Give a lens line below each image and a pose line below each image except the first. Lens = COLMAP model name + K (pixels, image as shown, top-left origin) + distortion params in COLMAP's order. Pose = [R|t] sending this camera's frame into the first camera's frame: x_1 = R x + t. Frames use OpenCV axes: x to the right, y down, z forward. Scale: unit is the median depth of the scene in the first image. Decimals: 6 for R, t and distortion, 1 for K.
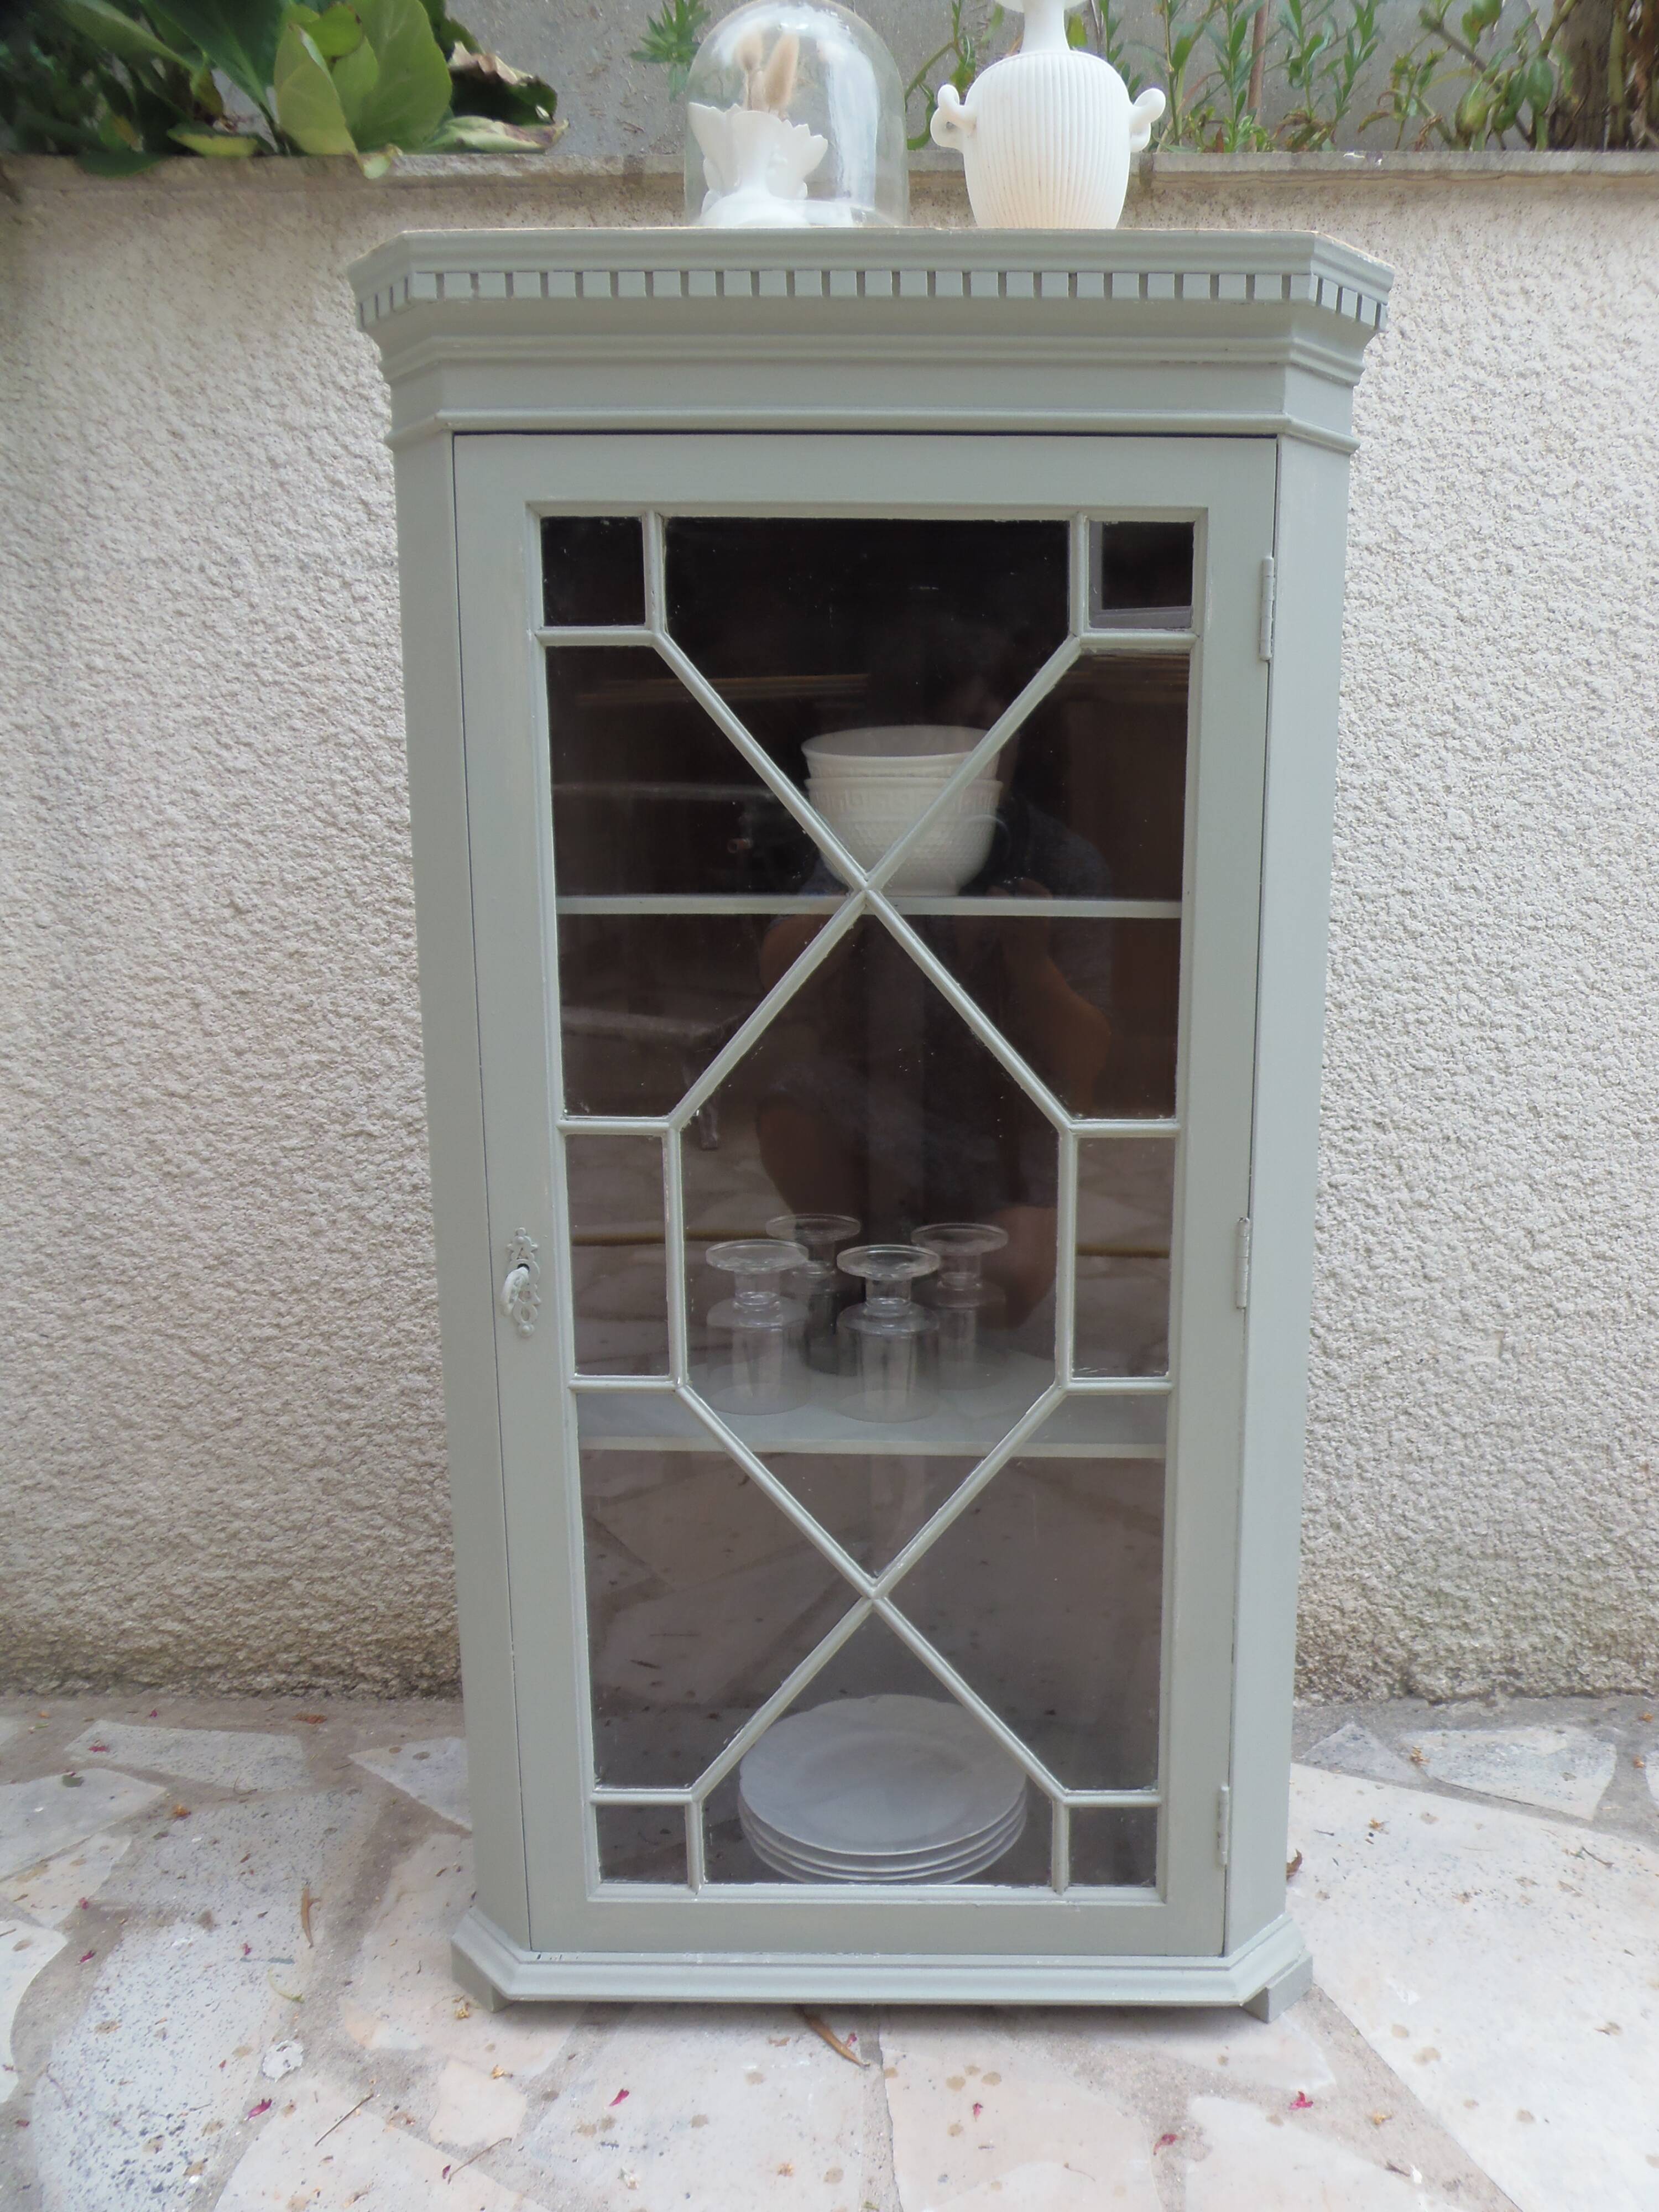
lens RADIAL K [[1597.8, 0, 933.2], [0, 1597.8, 1142.2], [0, 0, 1]] dist [-0.004624, -0.000343]
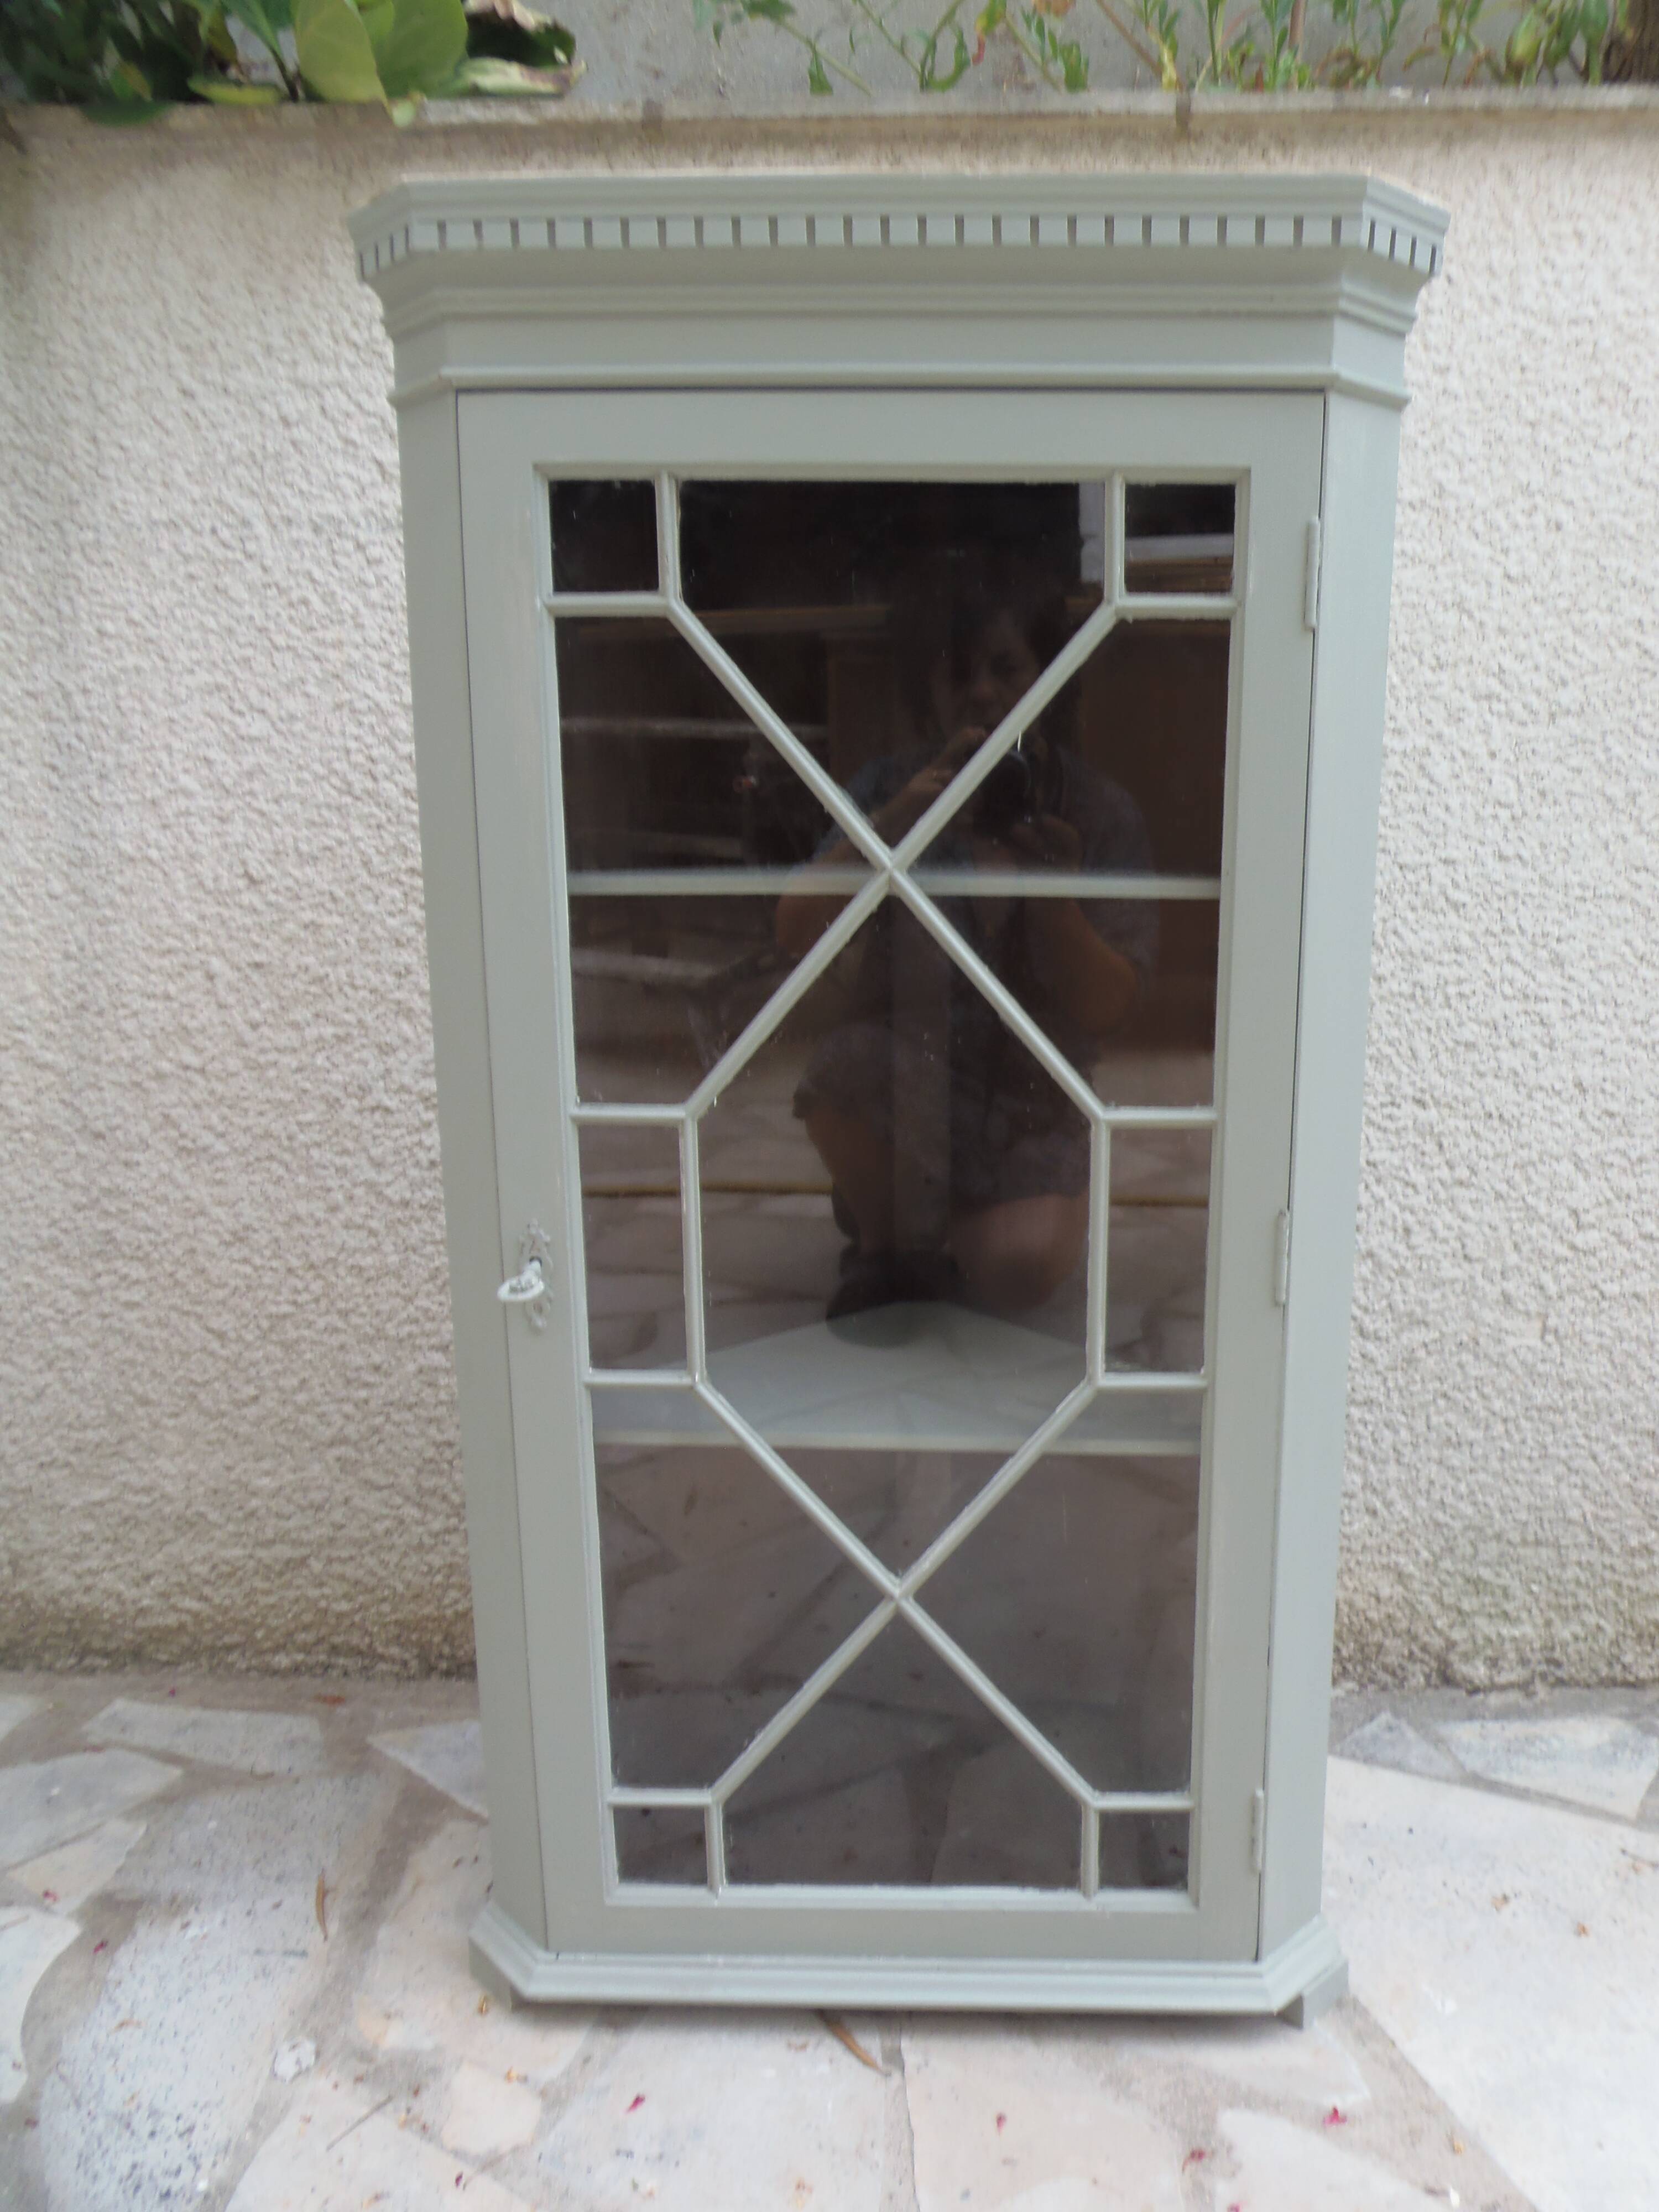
lens RADIAL K [[1597.8, 0, 936.3], [0, 1597.8, 1118.9], [0, 0, 1]] dist [-0.004624, -0.000343]
pose [[0.999844, 0.002050, -0.017516, 0.002667], [-0.001776, 0.999876, 0.015661, -0.014999], [0.017546, -0.015627, 0.999724, 0.024265]]
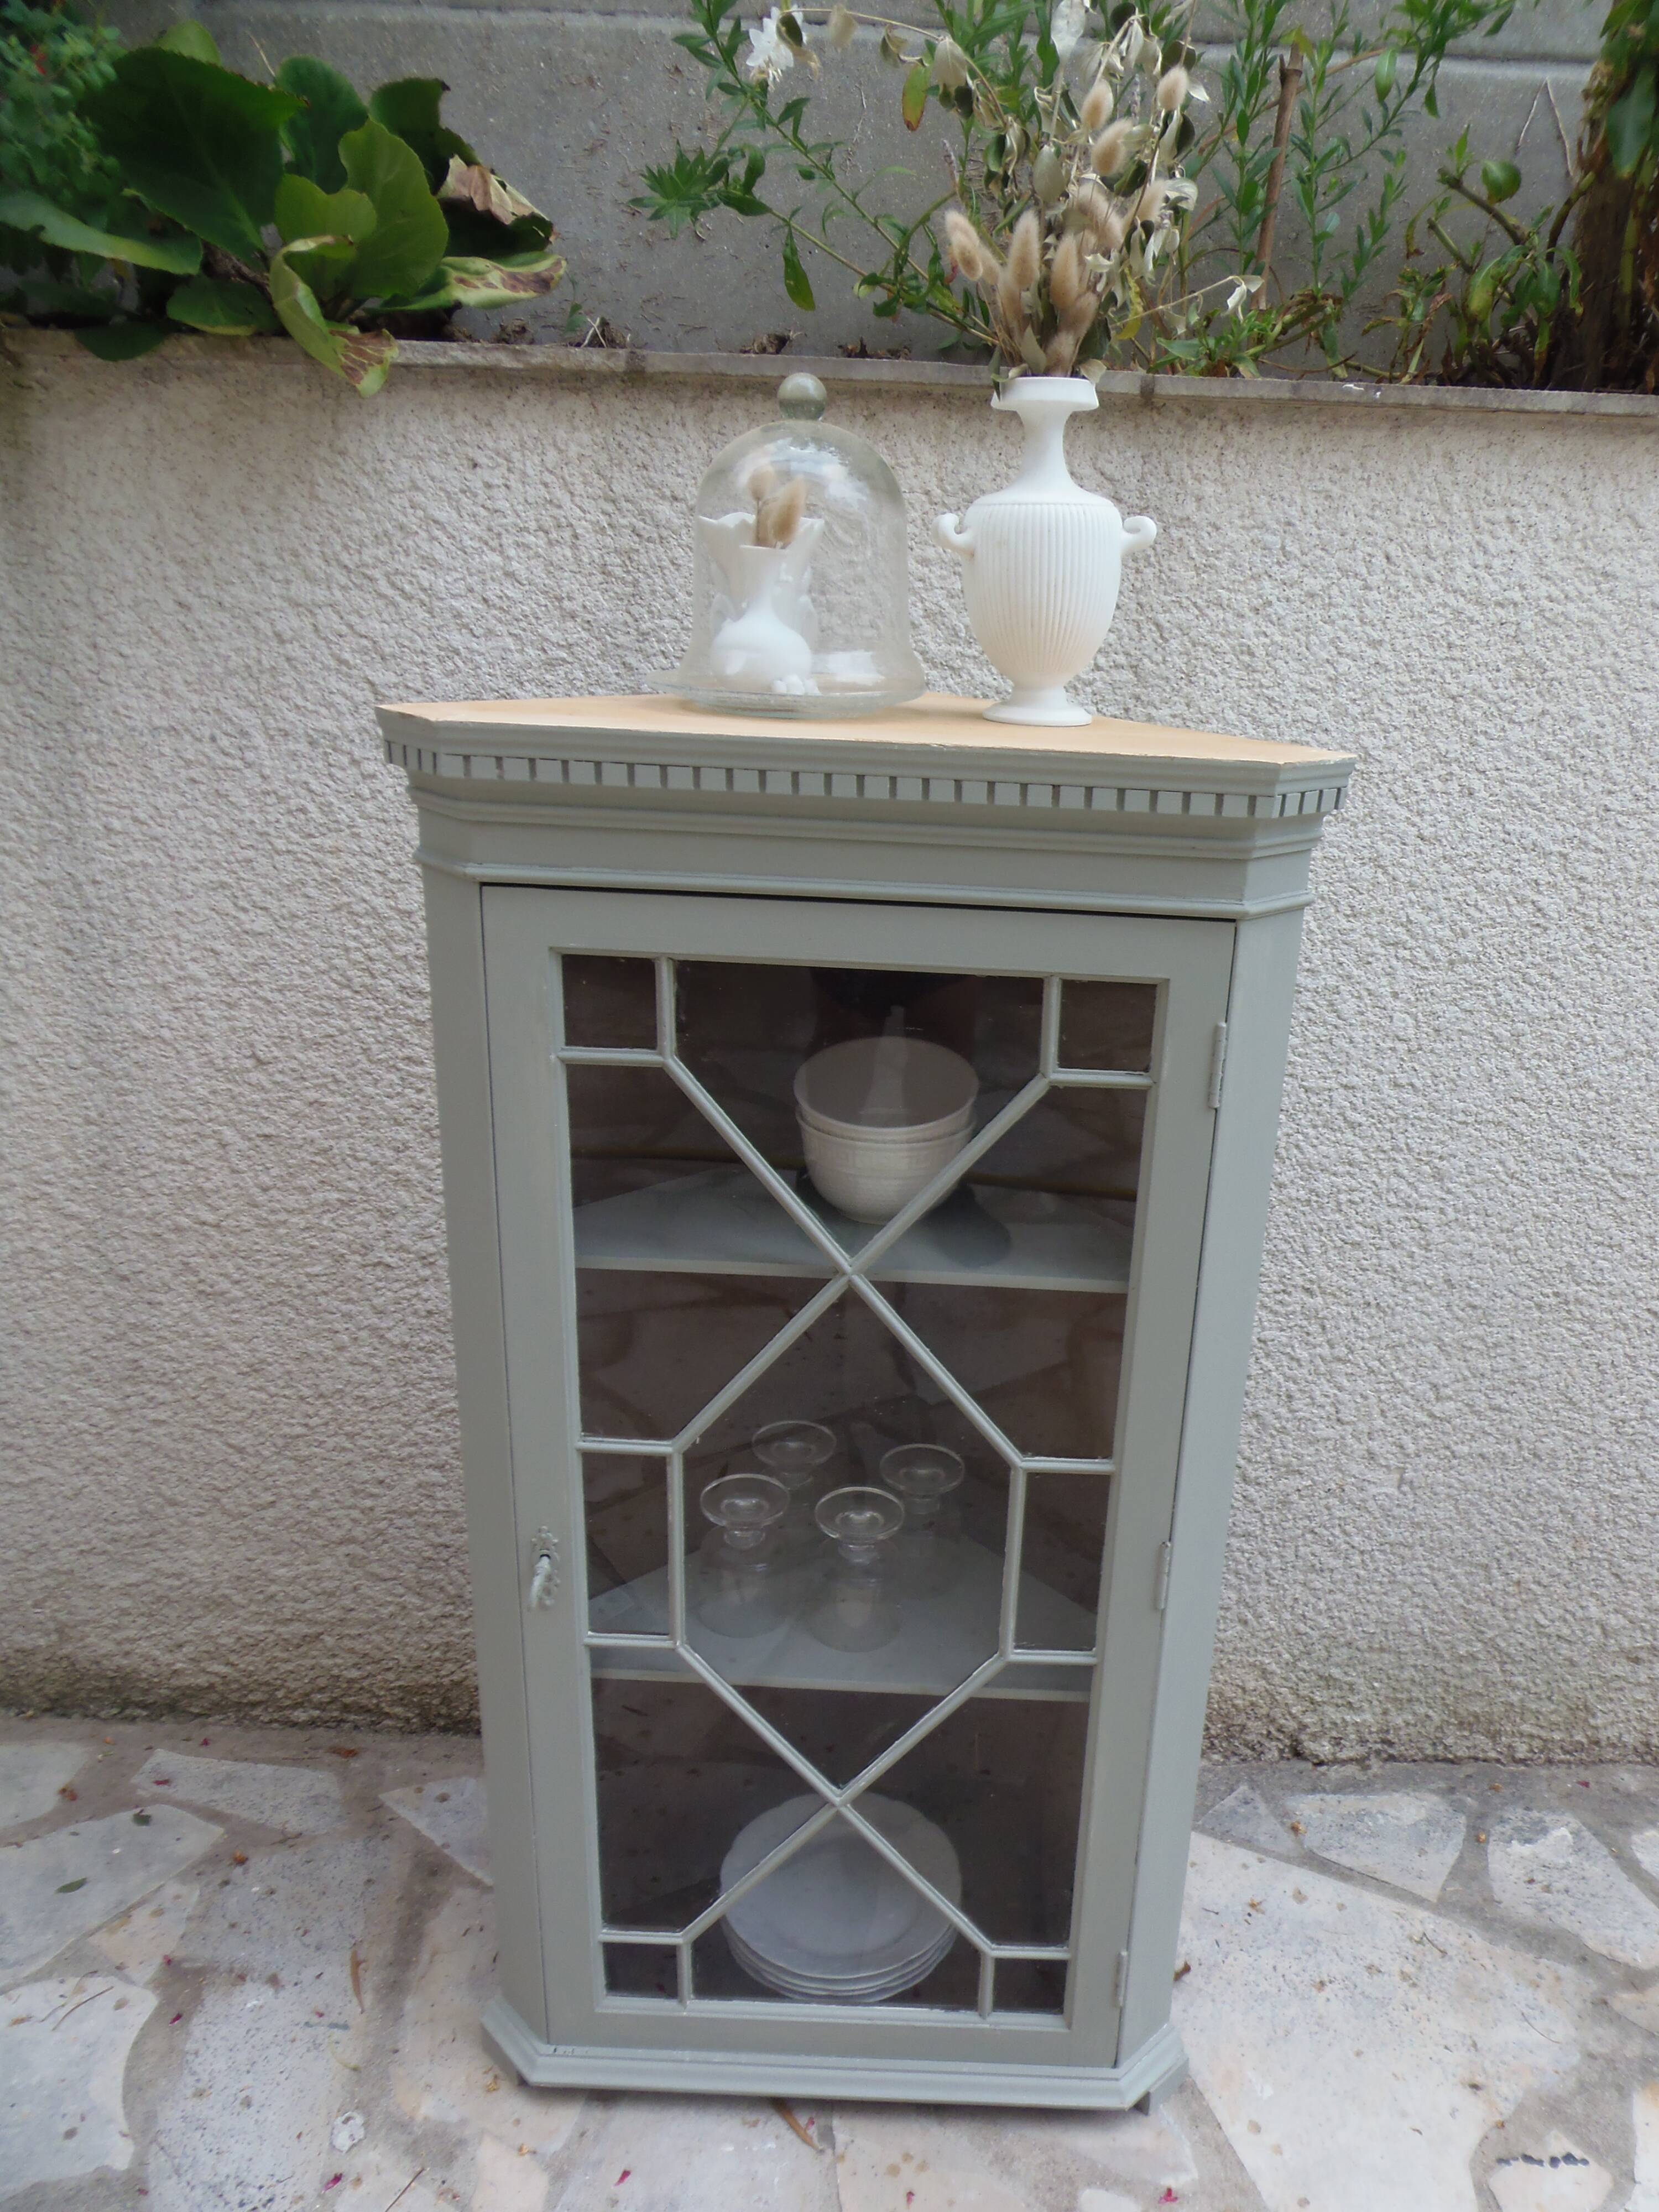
lens RADIAL K [[1597.8, 0, 923.7], [0, 1597.8, 1121.9], [0, 0, 1]] dist [-0.004624, -0.000343]
pose [[0.999263, 0.034468, 0.016886, -0.008138], [-0.036797, 0.985430, 0.166055, -0.303583], [-0.010916, -0.166554, 0.985972, -0.064933]]
